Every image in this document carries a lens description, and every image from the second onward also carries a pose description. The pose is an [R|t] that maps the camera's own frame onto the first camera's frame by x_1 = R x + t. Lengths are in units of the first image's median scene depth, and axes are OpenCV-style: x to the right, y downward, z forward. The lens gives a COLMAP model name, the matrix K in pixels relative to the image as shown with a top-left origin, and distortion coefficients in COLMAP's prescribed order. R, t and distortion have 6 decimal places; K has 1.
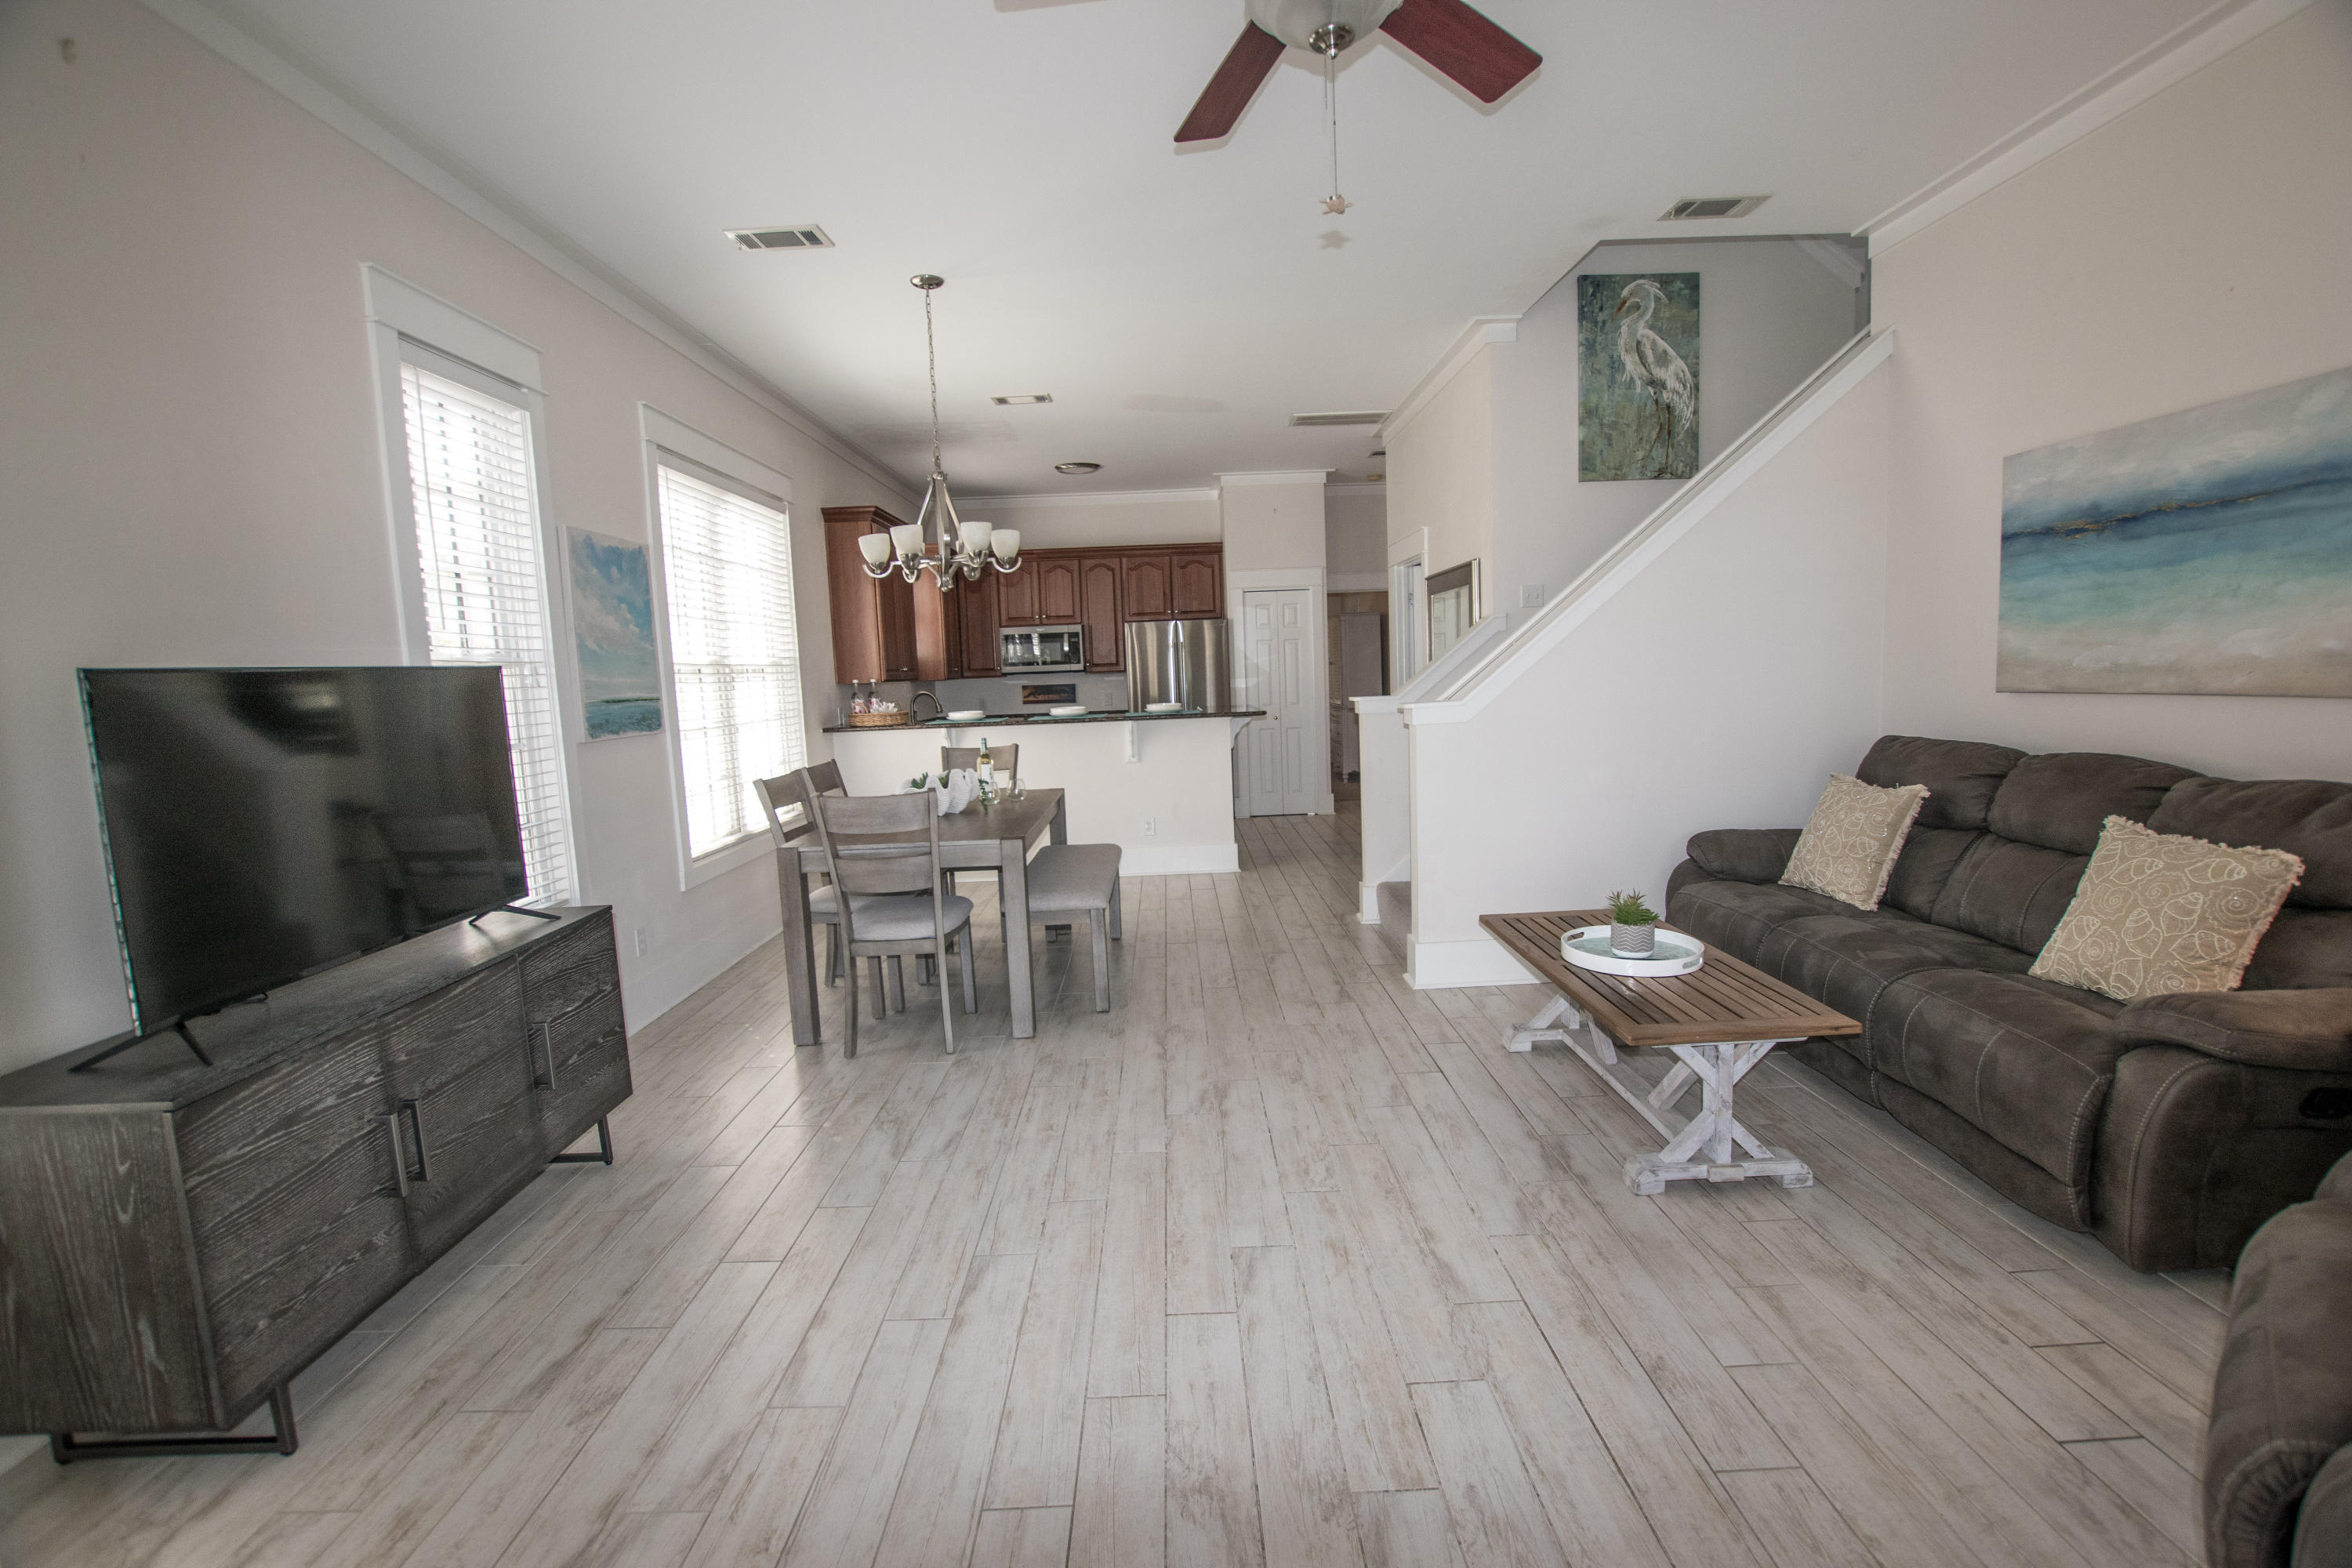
lens RADIAL K [[1030.2, 0, 1176.0], [0, 1030.2, 784.0], [0, 0, 1]] dist [-0.039939, 0.008242]
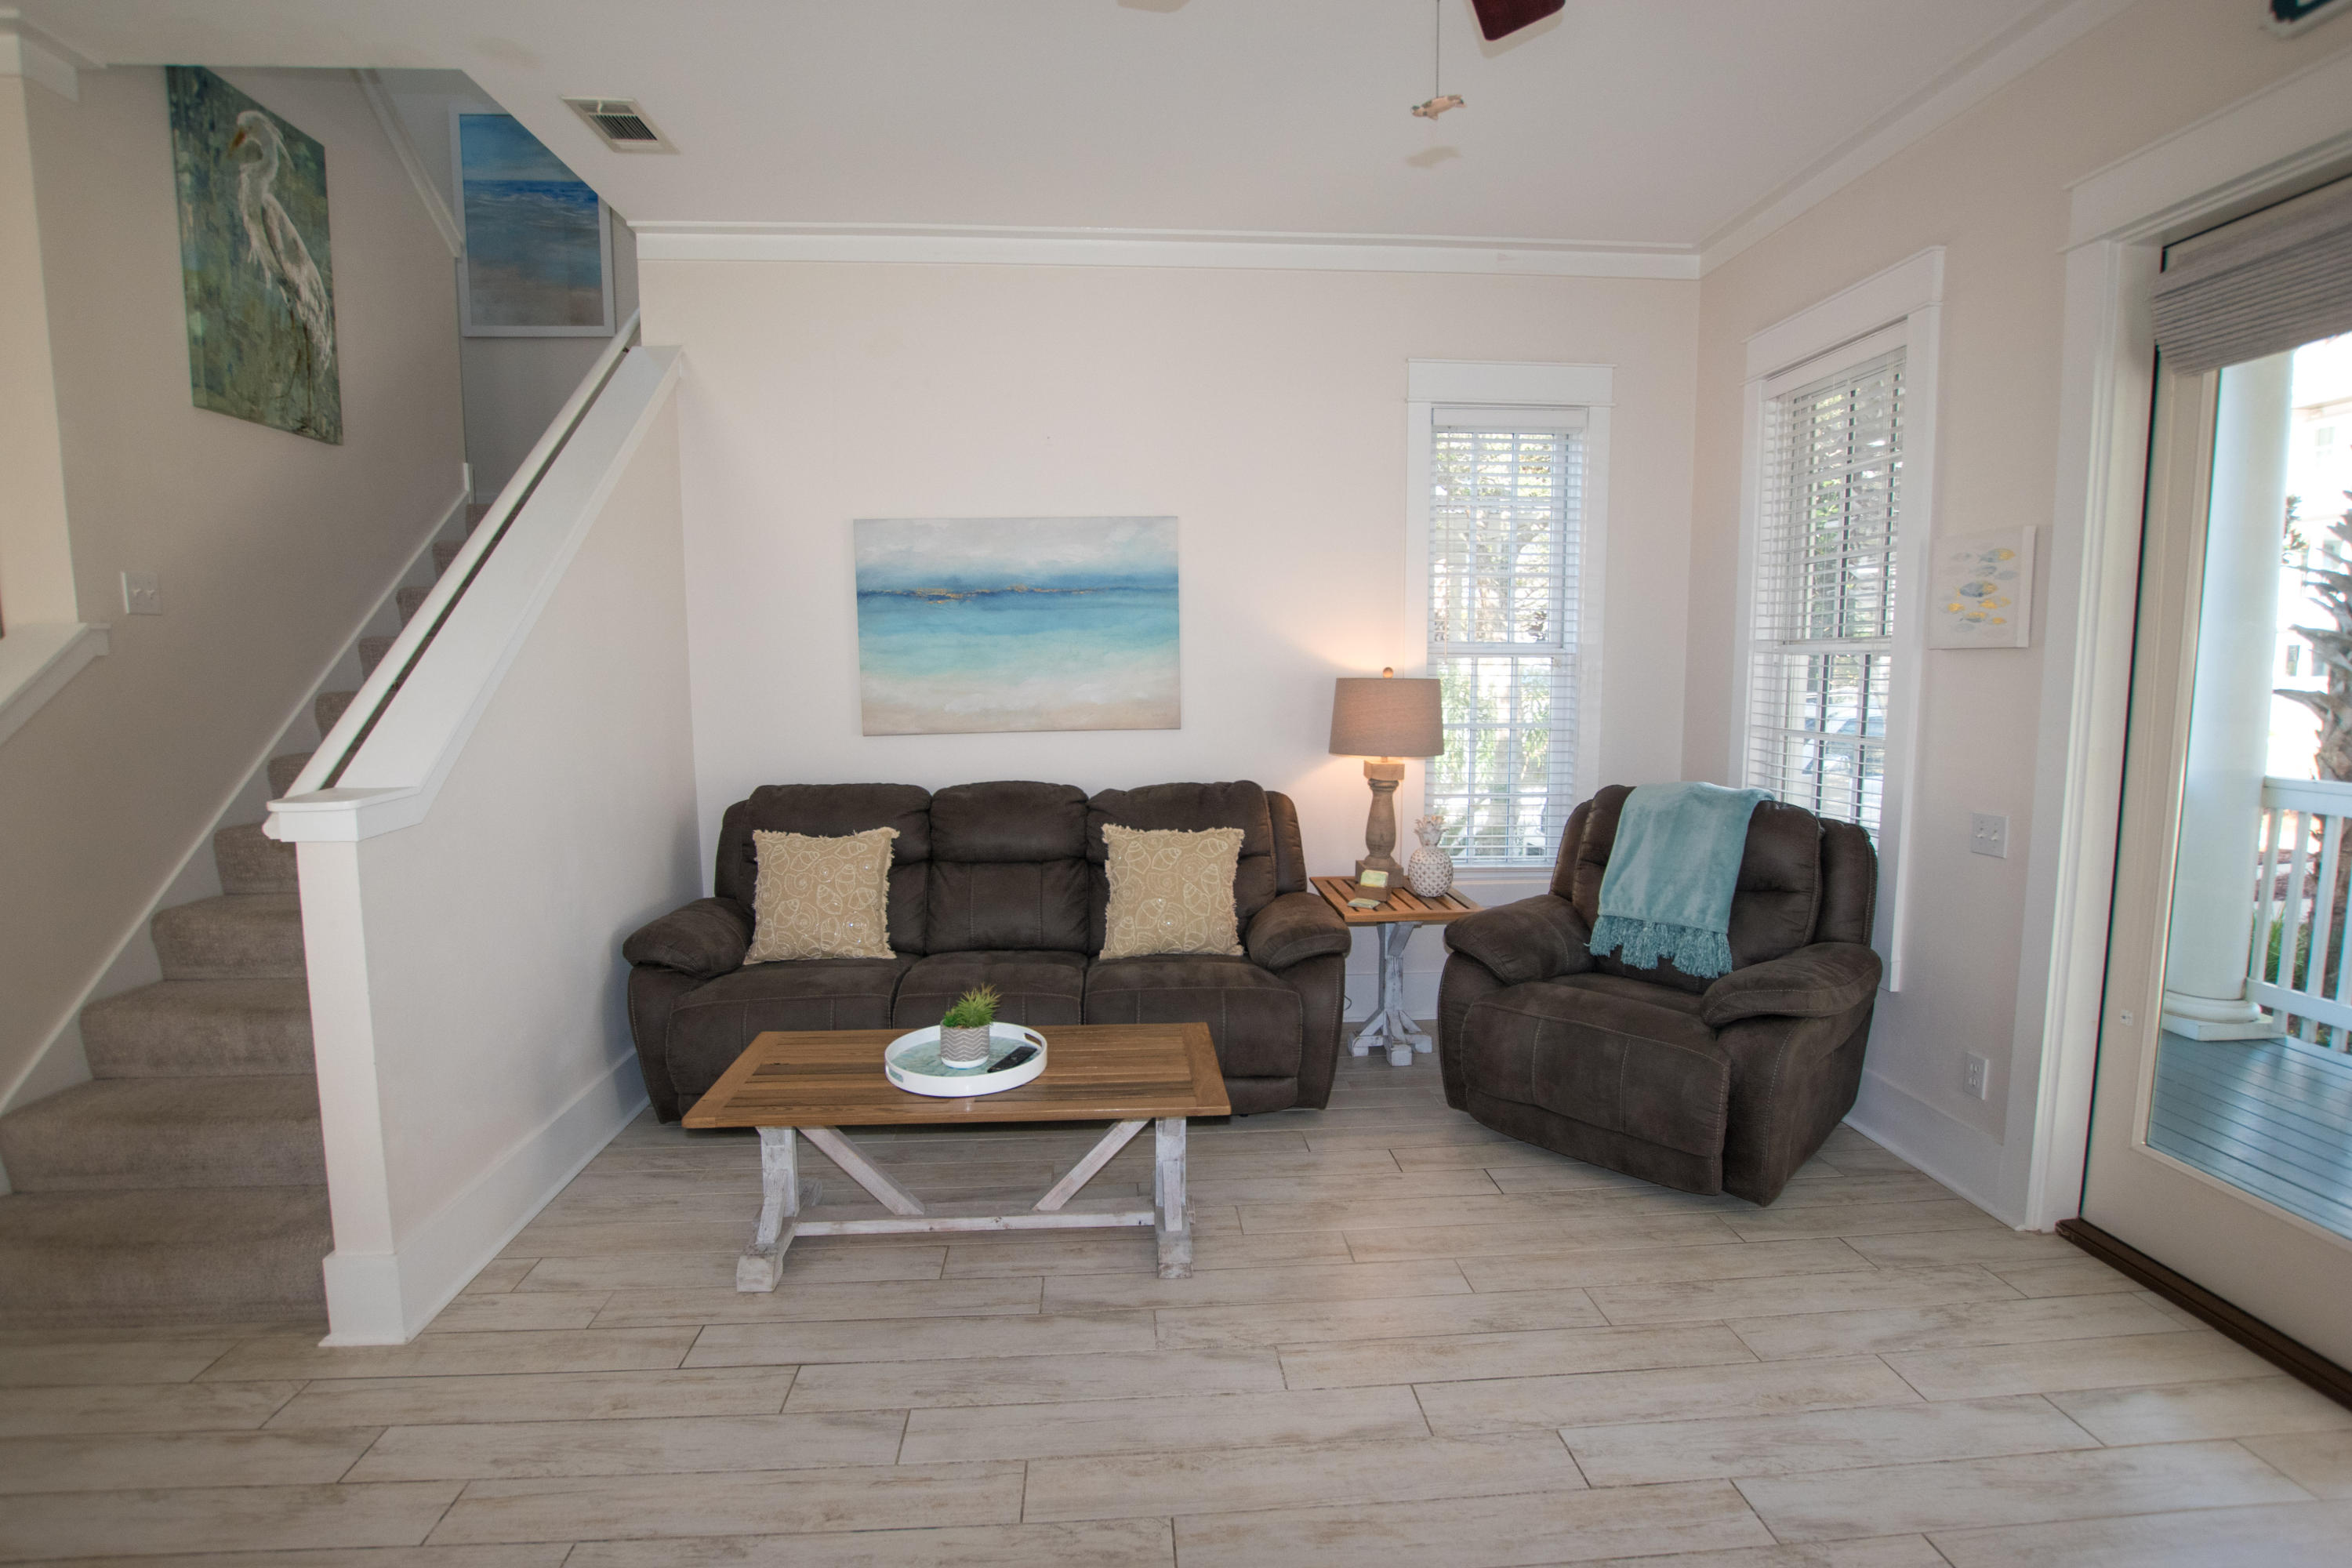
lens RADIAL K [[1088.9, 0, 1176.0], [0, 1088.9, 784.0], [0, 0, 1]] dist [-0.030340, 0.001500]
pose [[-0.055550, -0.072429, 0.995825, -0.290579], [0.119856, 0.989670, 0.078667, -0.072371], [-0.991236, 0.123725, -0.046295, 0.574099]]
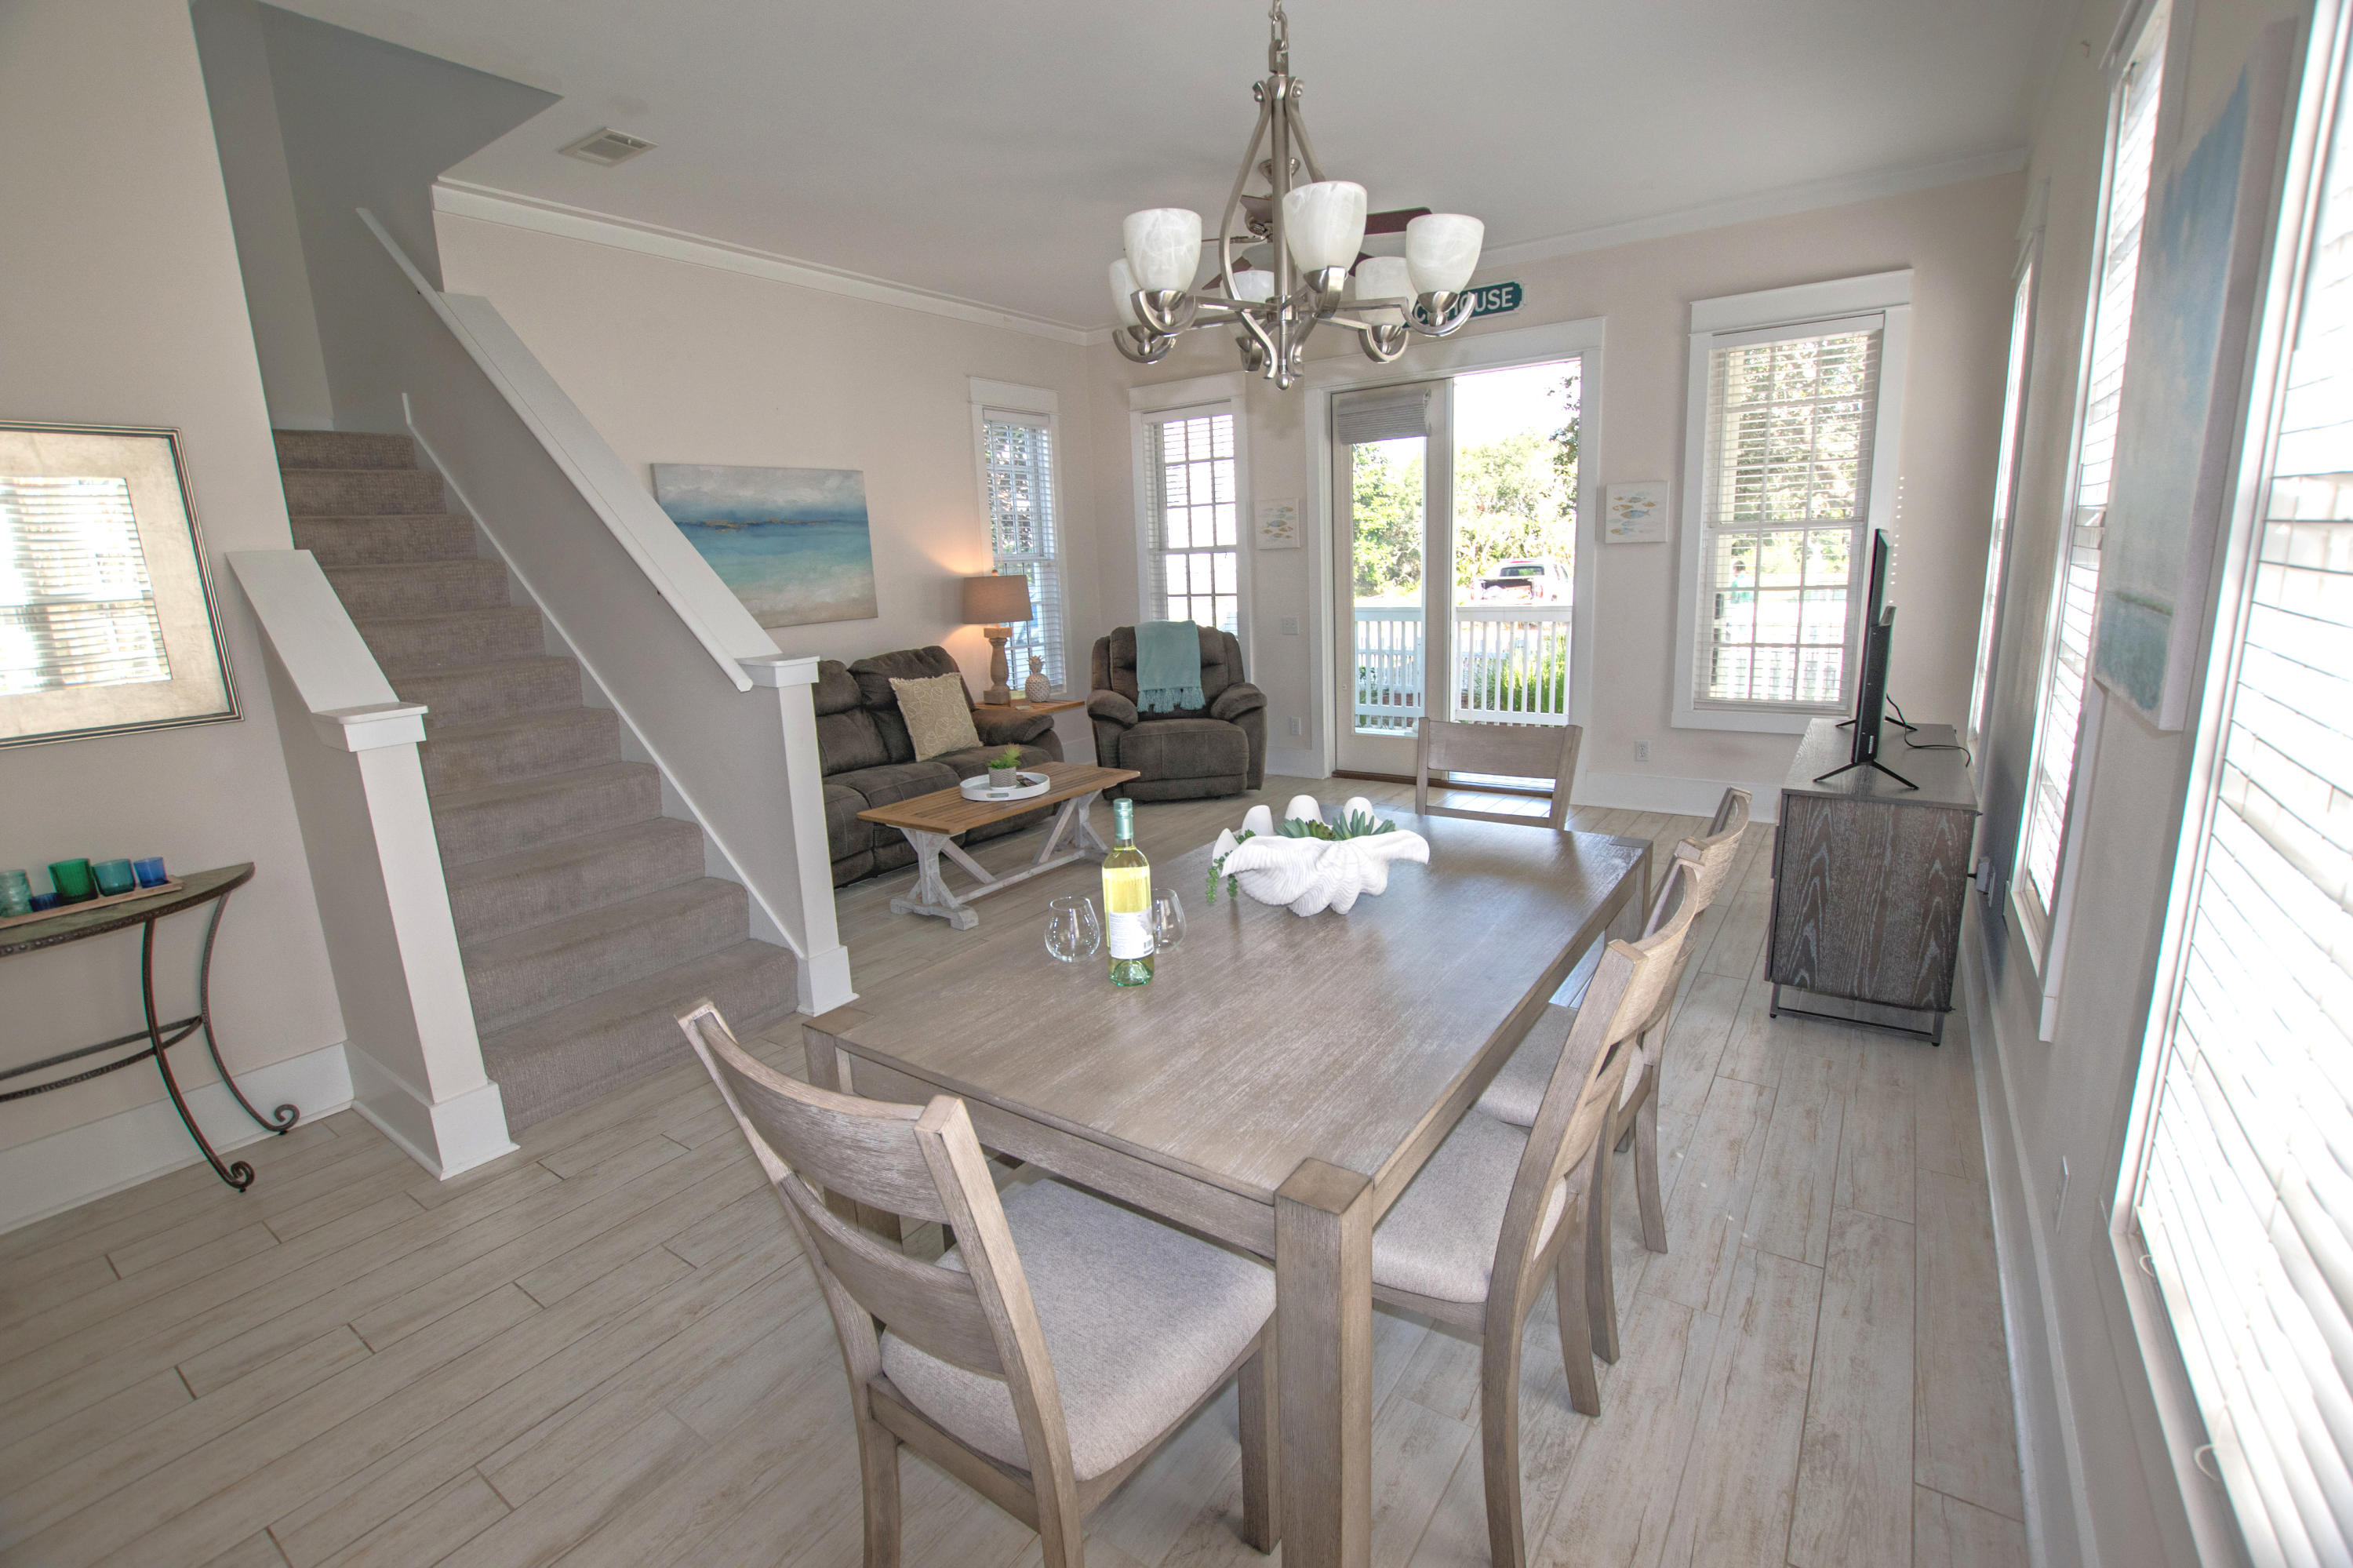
lens RADIAL K [[1030.7, 0, 1176.5], [0, 1030.7, 784.0], [0, 0, 1]] dist [-0.039939, 0.008242]
pose [[-0.810811, -0.051960, 0.582997, -0.433885], [0.138496, 0.950734, 0.277351, -0.152770], [-0.568686, 0.305622, -0.763670, 1.367964]]
